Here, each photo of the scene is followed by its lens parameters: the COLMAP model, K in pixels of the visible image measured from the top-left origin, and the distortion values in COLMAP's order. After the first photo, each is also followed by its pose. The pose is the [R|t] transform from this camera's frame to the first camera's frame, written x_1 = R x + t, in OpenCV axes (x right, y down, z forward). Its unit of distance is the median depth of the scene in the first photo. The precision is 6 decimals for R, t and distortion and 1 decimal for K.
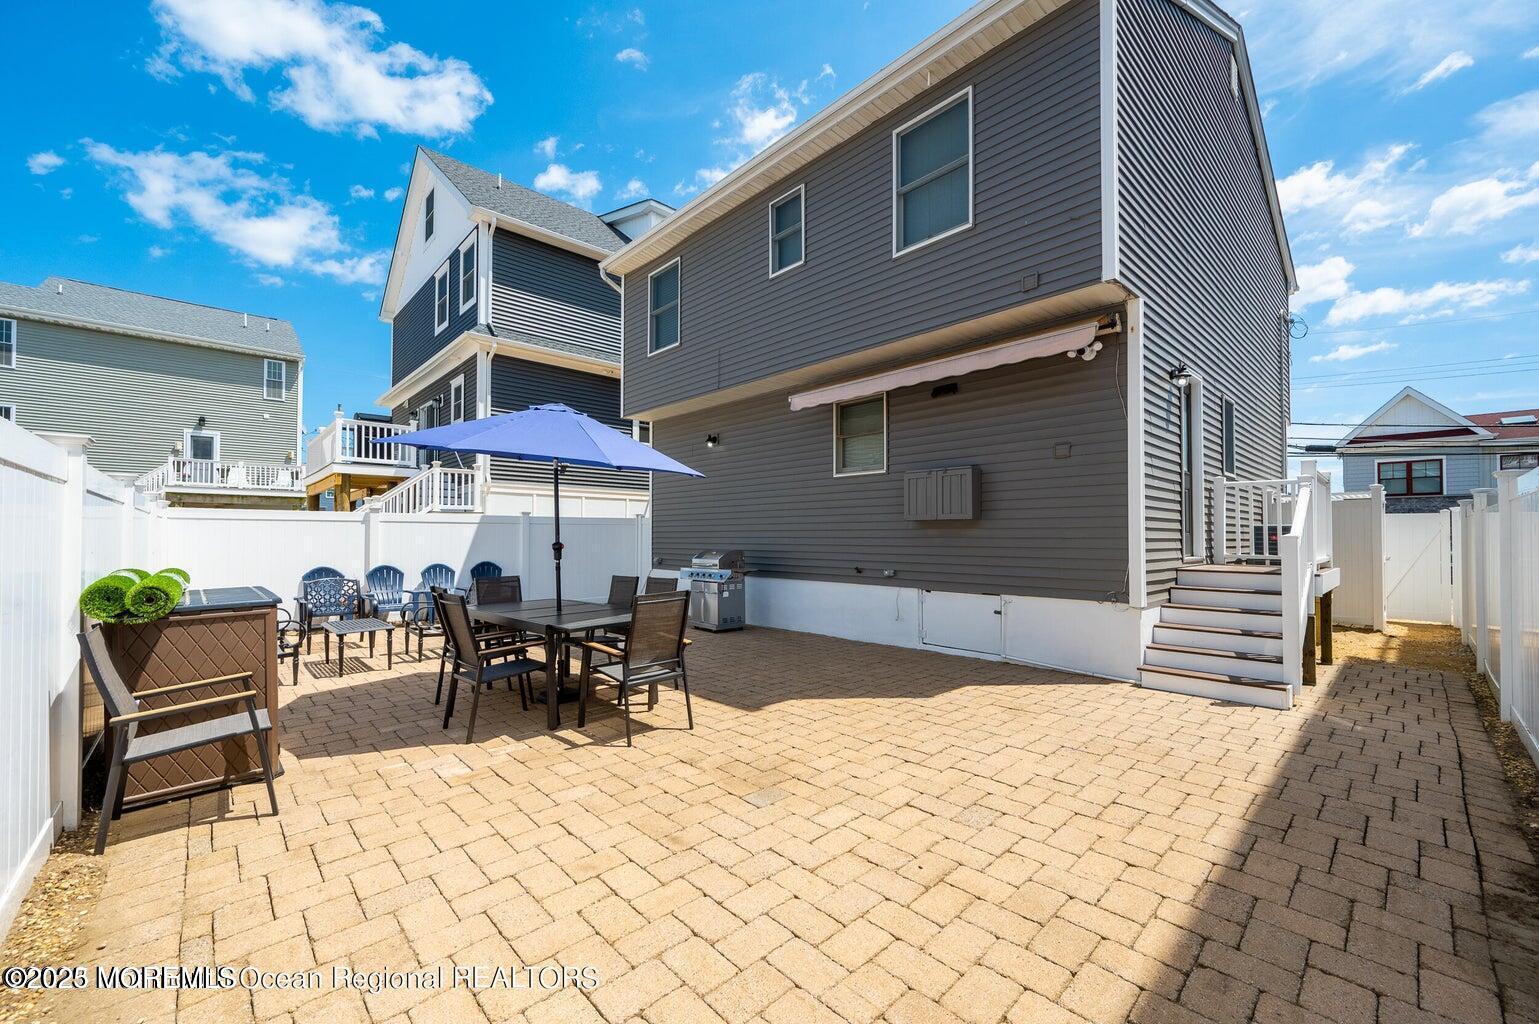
lens RADIAL K [[608.0, 0, 769.5], [0, 608.0, 512.0], [0, 0, 1]] dist [0.000305, -0.000010]
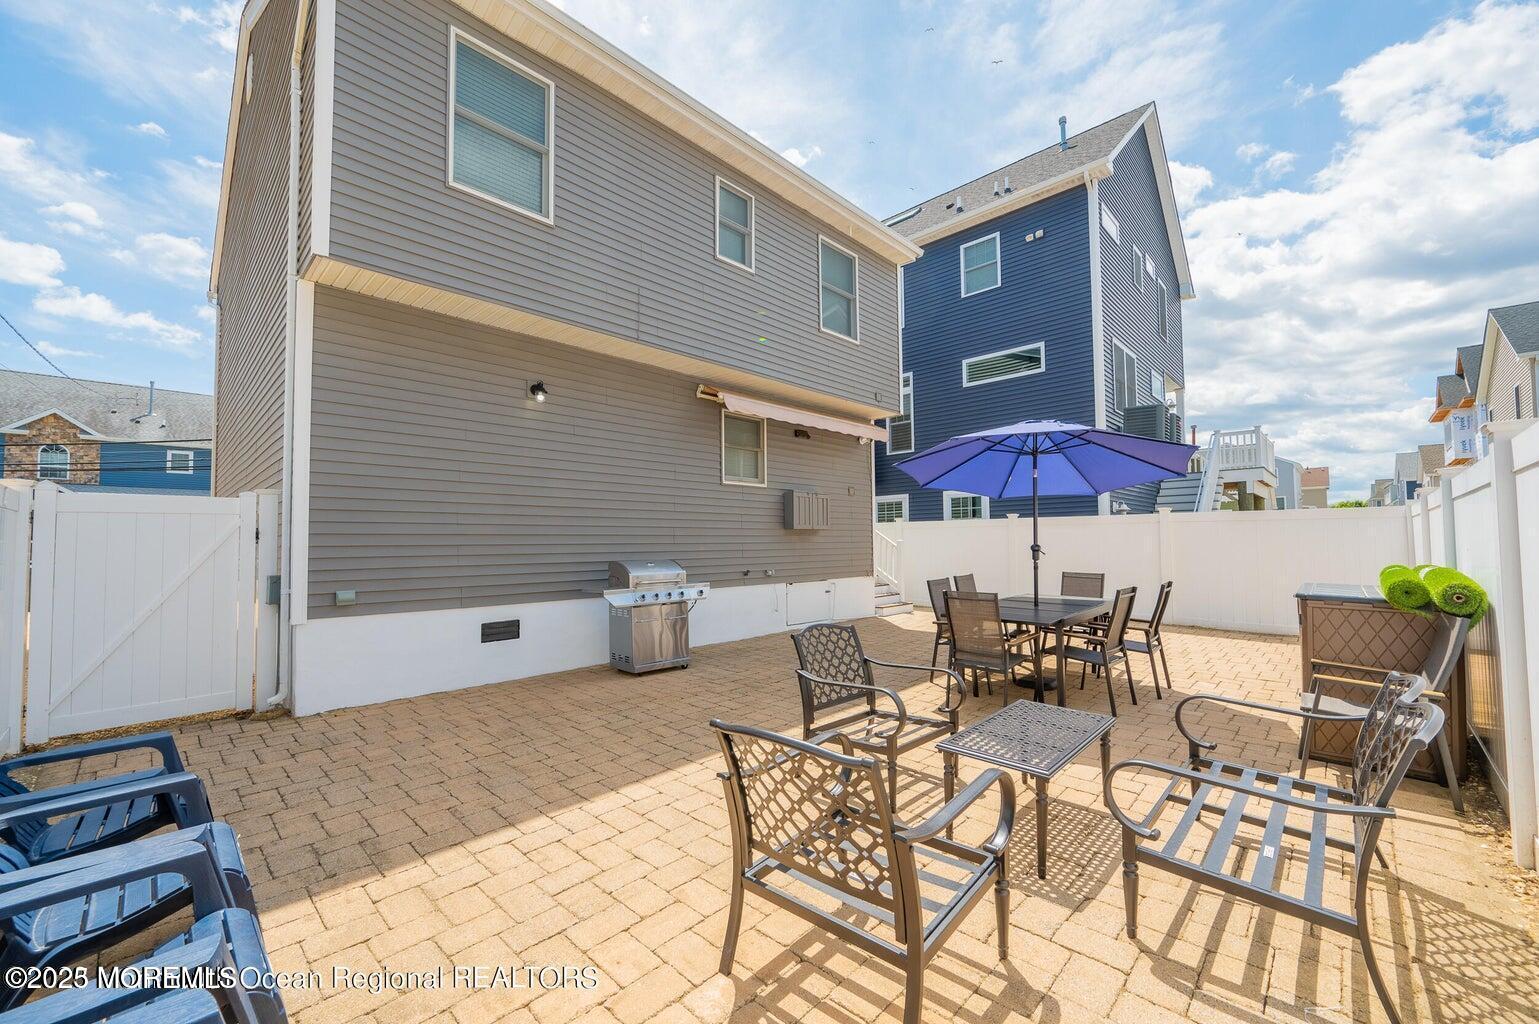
lens RADIAL K [[608.0, 0, 769.5], [0, 608.0, 512.0], [0, 0, 1]] dist [0.000305, -0.000010]
pose [[-0.059027, 0.051627, 0.996920, -0.944013], [-0.033828, 0.997985, -0.053685, 0.044026], [-0.997683, -0.036892, -0.057162, 1.024102]]
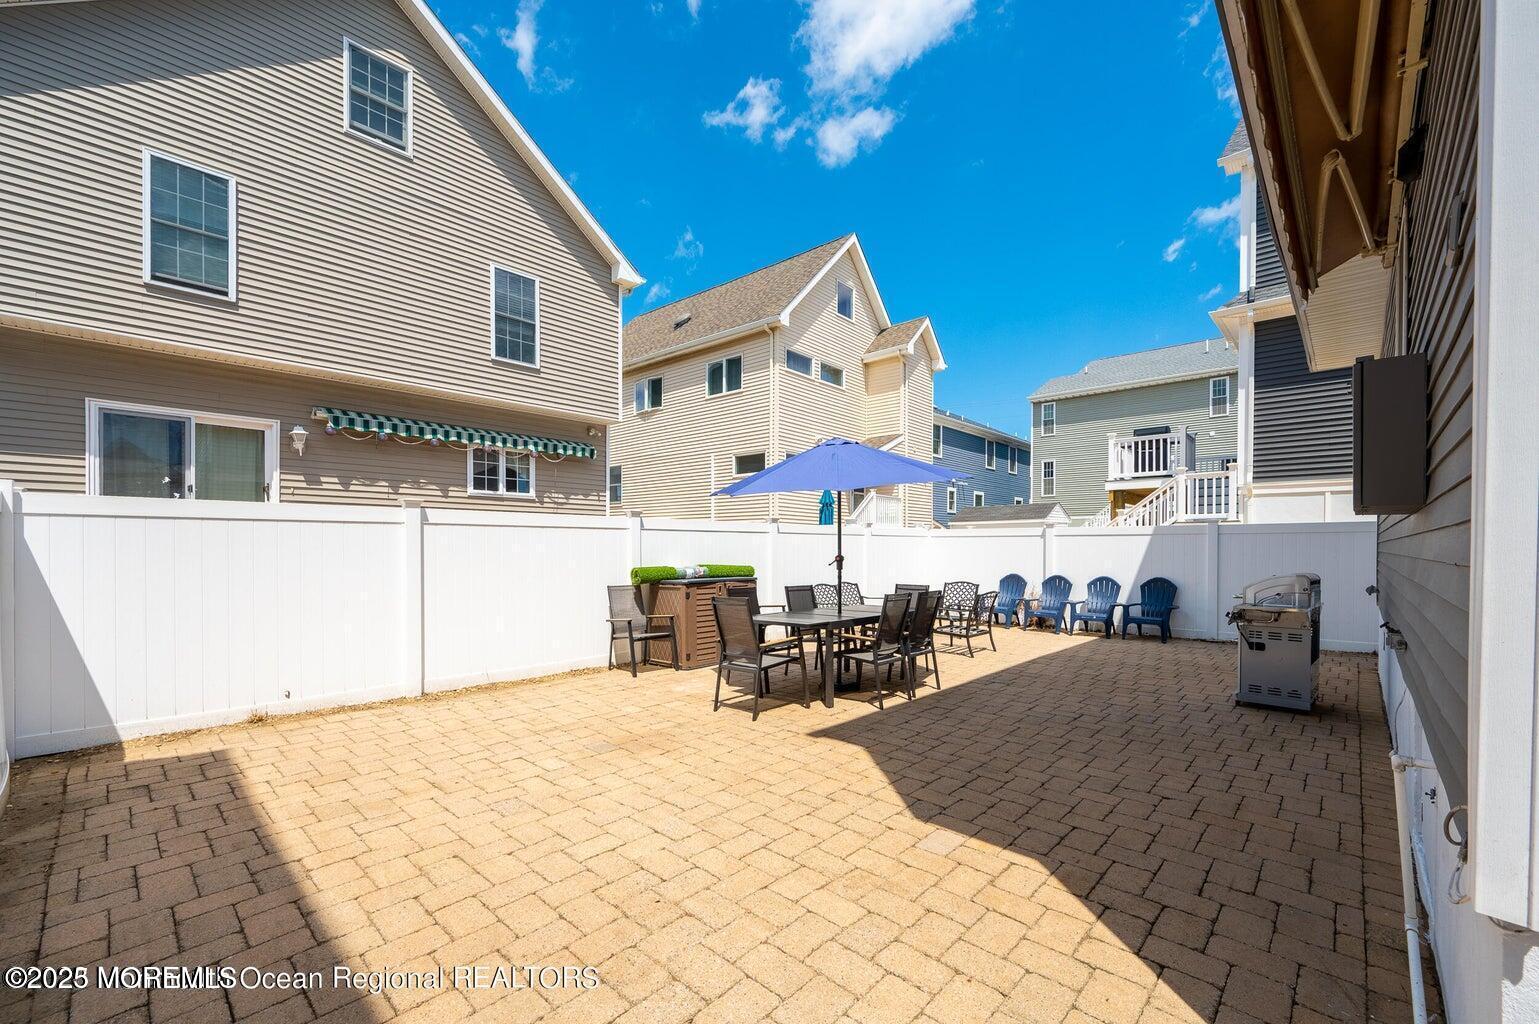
lens RADIAL K [[618.3, 0, 777.9], [0, 618.3, 543.7], [0, 0, 1]] dist [-0.001930, -0.000103]
pose [[0.073297, -0.005333, -0.997296, 0.553700], [0.039318, 0.999224, -0.002454, 0.016858], [0.996535, -0.039032, 0.073450, 0.524581]]
